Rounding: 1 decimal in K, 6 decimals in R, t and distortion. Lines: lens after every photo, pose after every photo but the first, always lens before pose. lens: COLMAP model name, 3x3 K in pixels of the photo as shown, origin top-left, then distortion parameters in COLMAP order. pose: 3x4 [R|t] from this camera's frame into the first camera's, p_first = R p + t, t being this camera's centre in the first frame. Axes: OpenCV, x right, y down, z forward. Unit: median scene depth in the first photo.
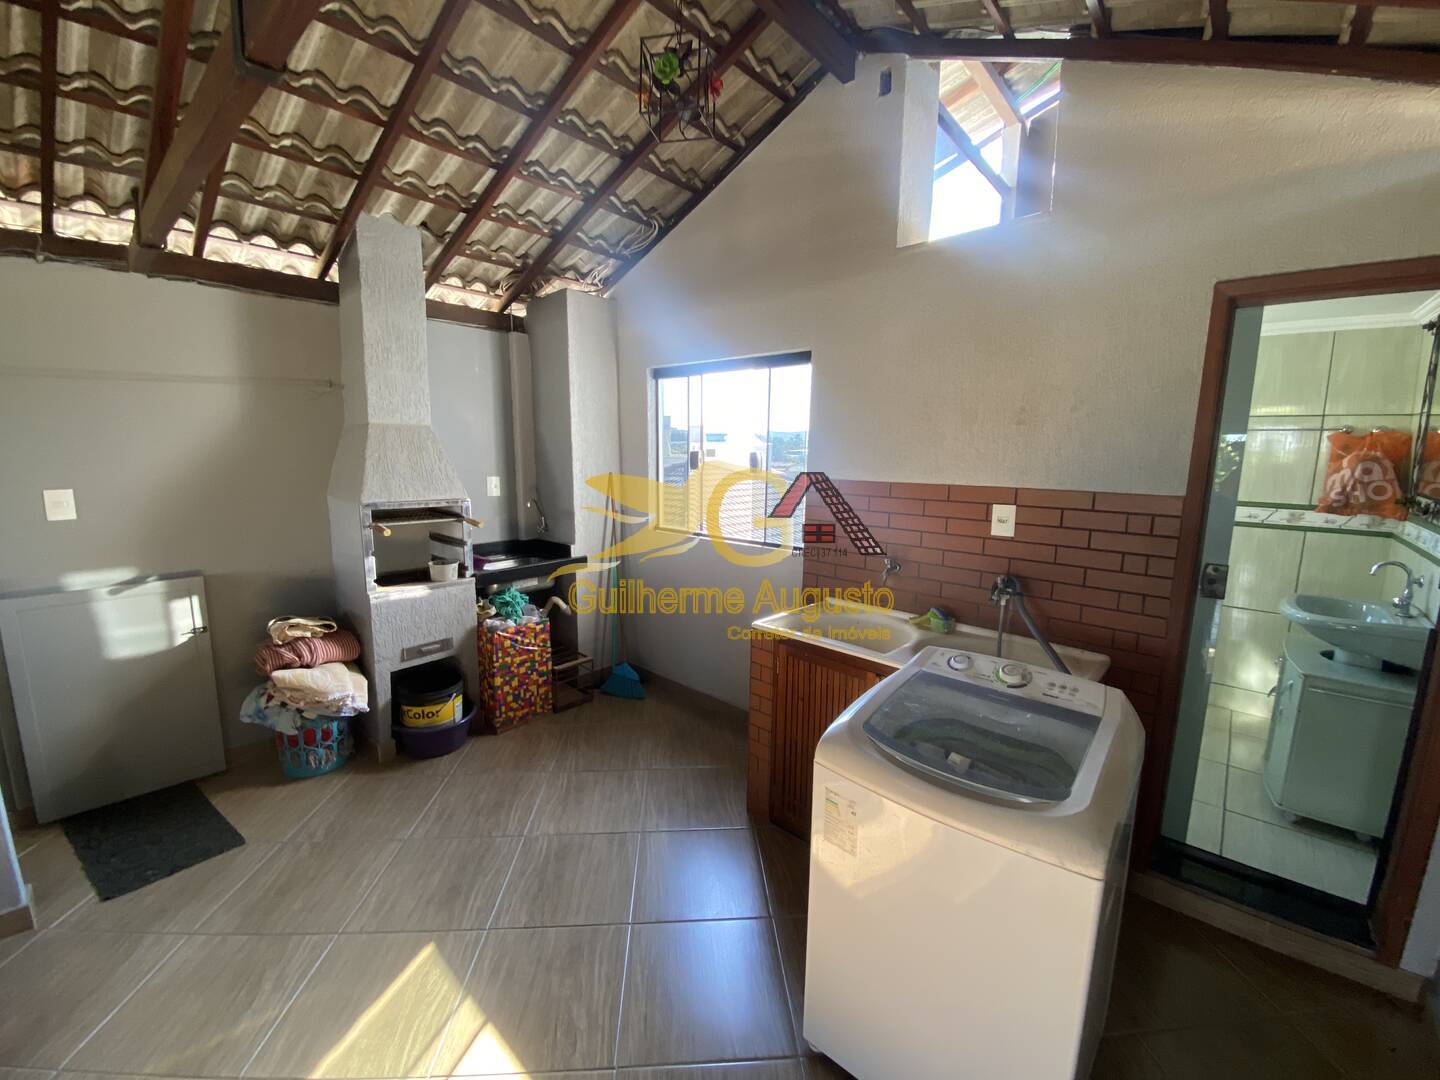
lens RADIAL K [[591.5, 0, 720.0], [0, 591.5, 540.0], [0, 0, 1]] dist [0.018663, -0.021247]
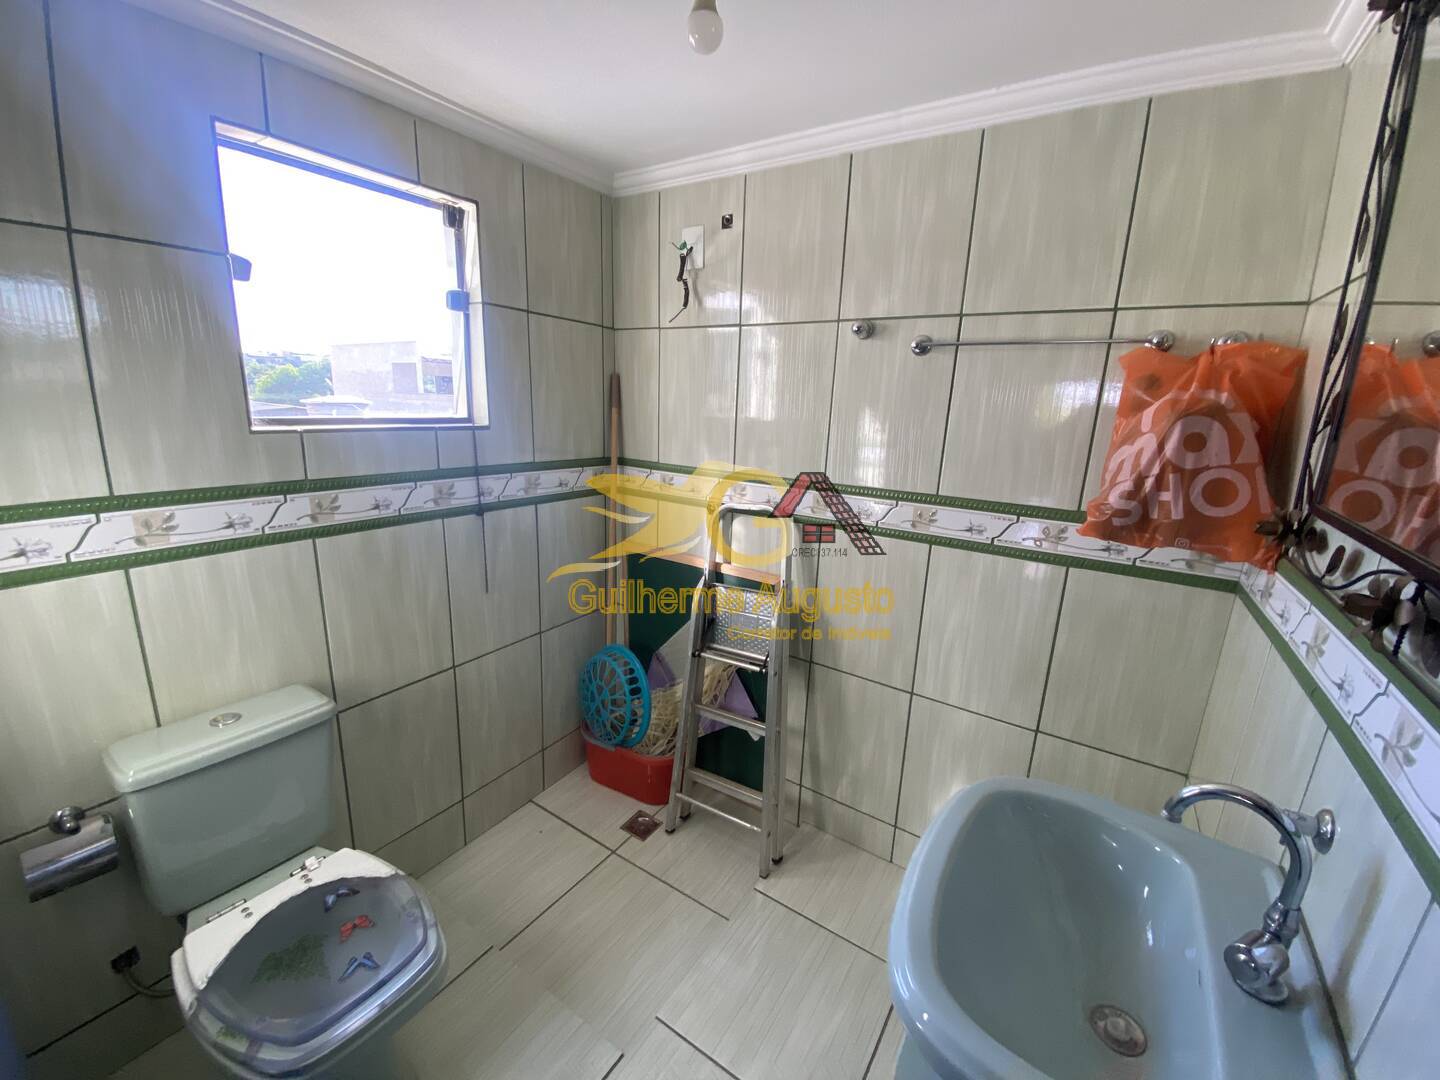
lens RADIAL K [[591.5, 0, 720.0], [0, 591.5, 540.0], [0, 0, 1]] dist [0.018663, -0.021247]
pose [[0.989049, -0.006653, 0.147441, 0.713995], [-0.005648, 0.996546, 0.082854, -0.081069], [-0.147483, -0.082779, 0.985594, 0.634060]]
